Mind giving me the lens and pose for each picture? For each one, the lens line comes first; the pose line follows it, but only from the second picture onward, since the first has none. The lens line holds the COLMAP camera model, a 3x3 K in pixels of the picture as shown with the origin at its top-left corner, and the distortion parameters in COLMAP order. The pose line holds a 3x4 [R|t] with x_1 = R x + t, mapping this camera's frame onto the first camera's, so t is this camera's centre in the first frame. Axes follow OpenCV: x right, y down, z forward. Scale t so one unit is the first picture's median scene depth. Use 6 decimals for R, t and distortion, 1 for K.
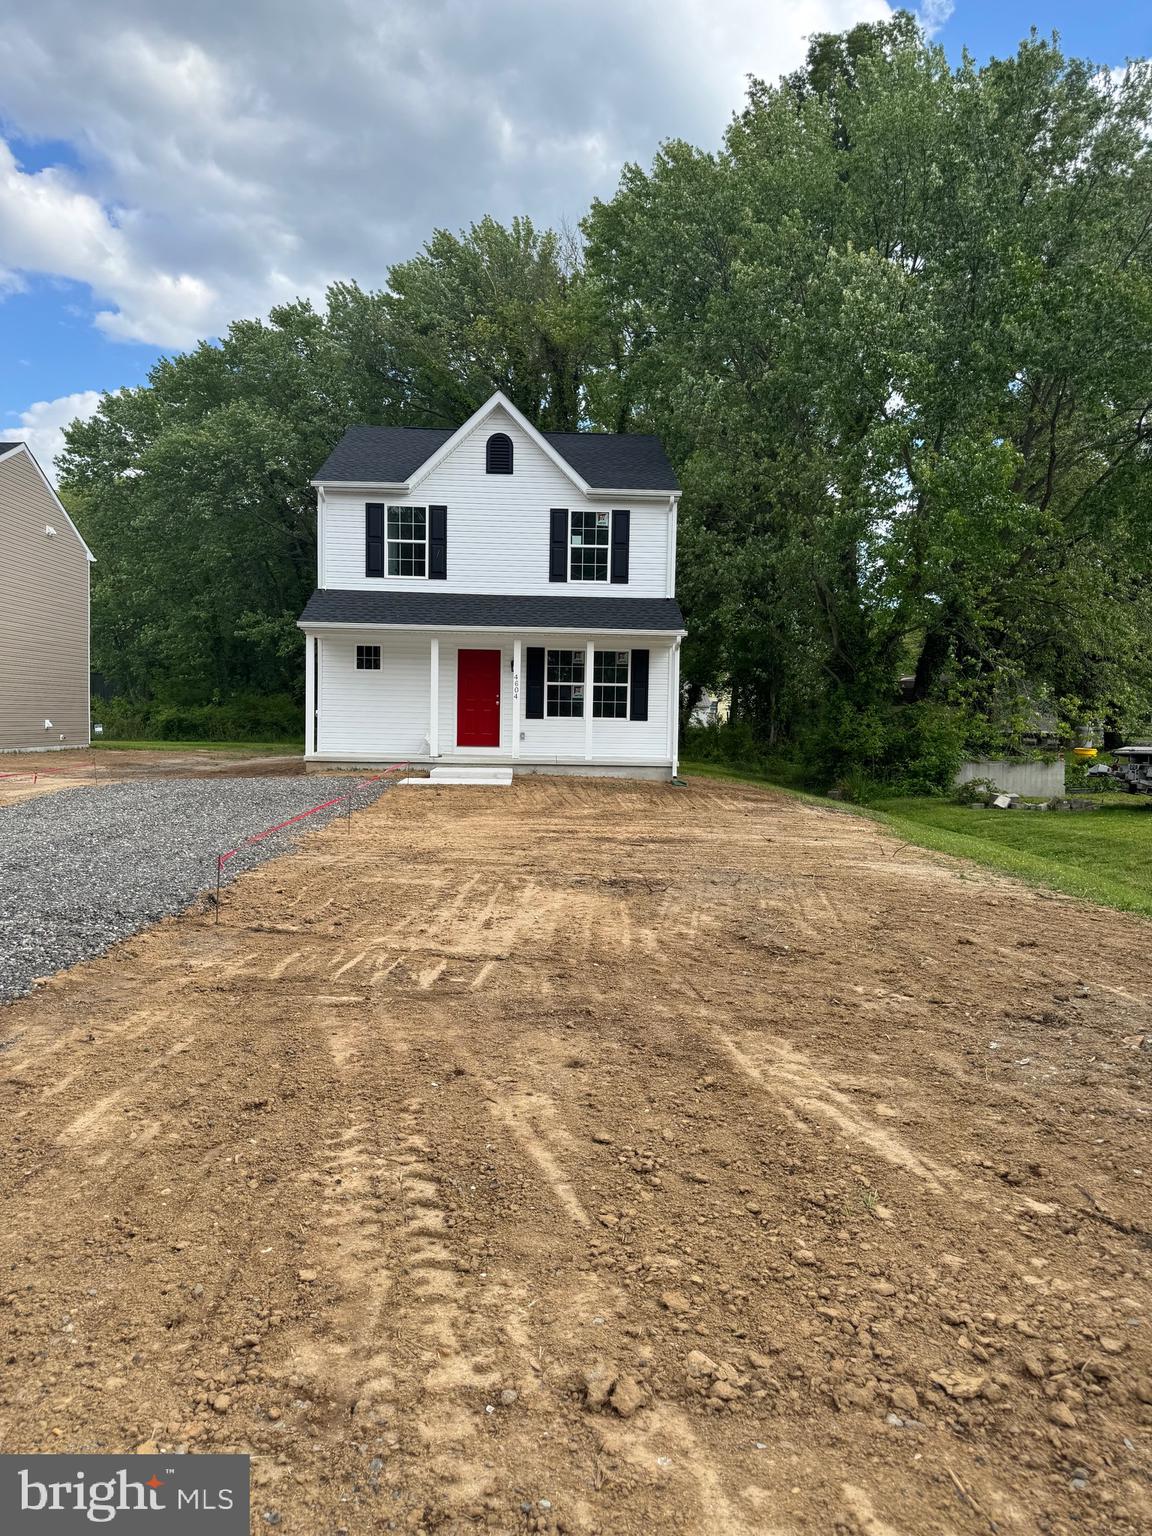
lens RADIAL K [[1046.0, 0, 576.0], [0, 1046.0, 768.0], [0, 0, 1]] dist [0.161305, -0.223751]
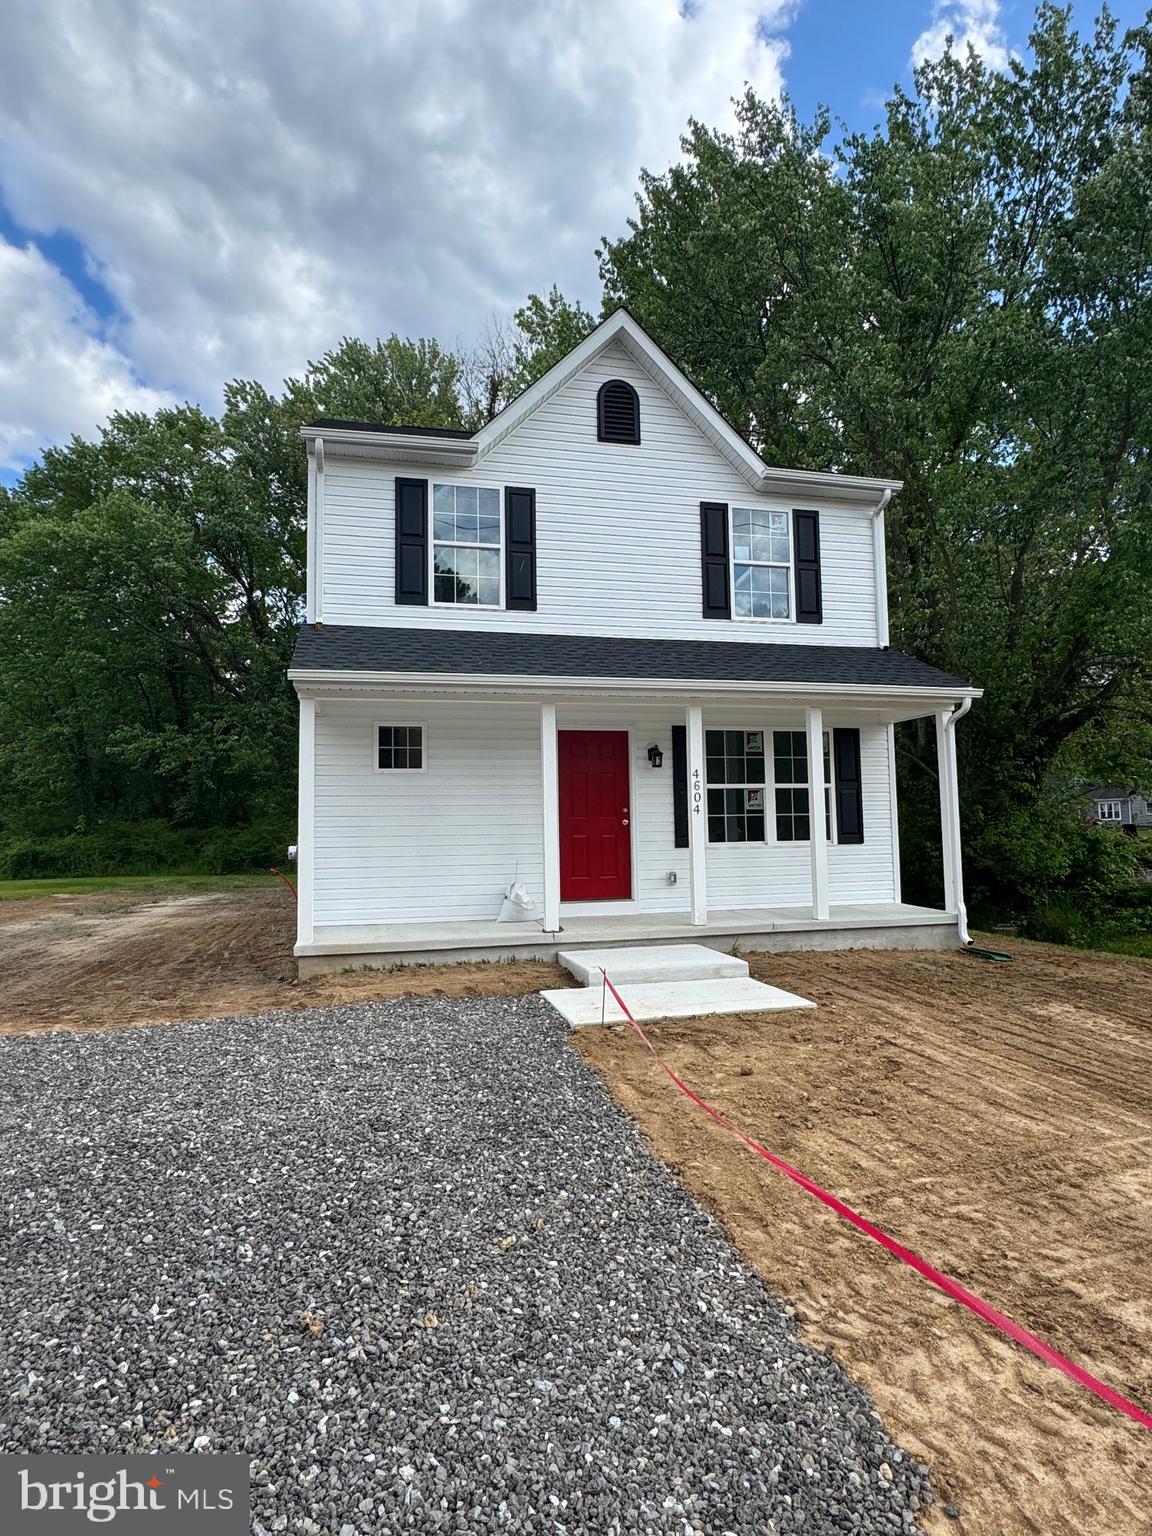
lens RADIAL K [[856.4, 0, 576.0], [0, 856.4, 768.0], [0, 0, 1]] dist [0.002587, -0.012896]
pose [[0.978768, -0.019204, 0.204068, -0.198322], [0.042907, 0.992740, -0.112371, -0.040432], [-0.200429, 0.118741, 0.972486, 0.550757]]
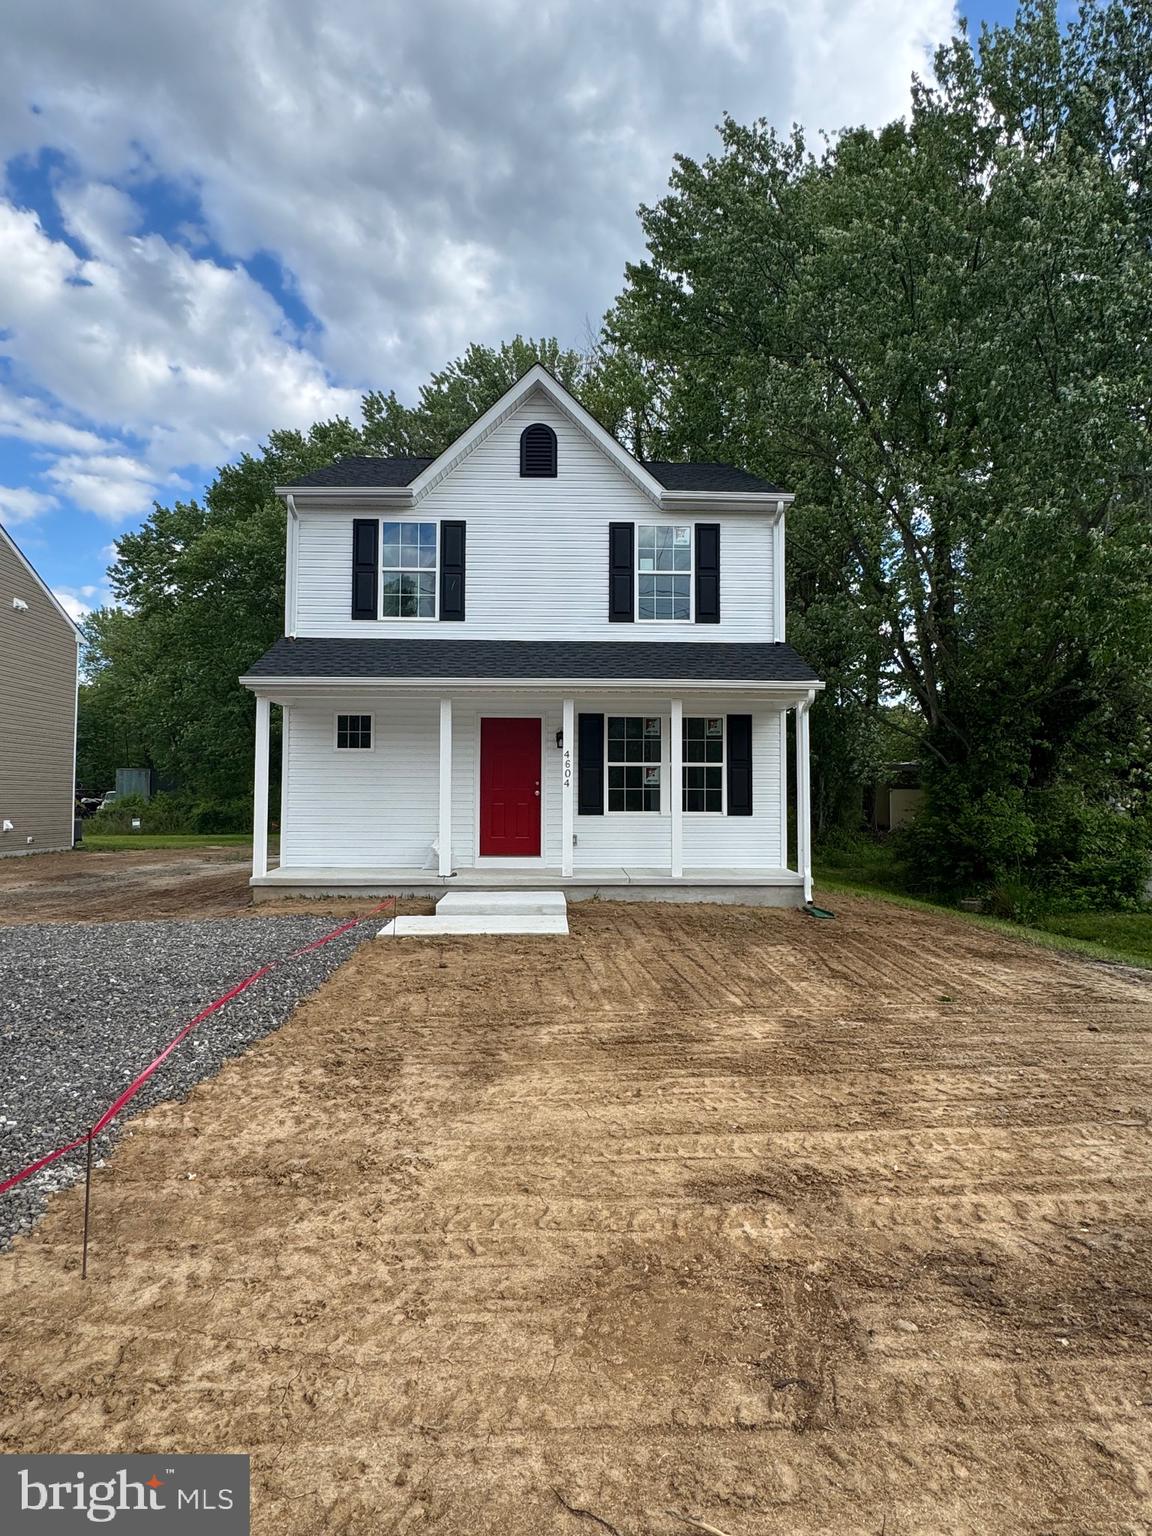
lens RADIAL K [[856.4, 0, 576.0], [0, 856.4, 768.0], [0, 0, 1]] dist [0.002587, -0.012896]
pose [[0.999873, -0.014181, -0.007337, -0.045022], [0.013491, 0.996138, -0.086761, -0.029092], [0.008539, 0.086651, 0.996202, 0.433594]]
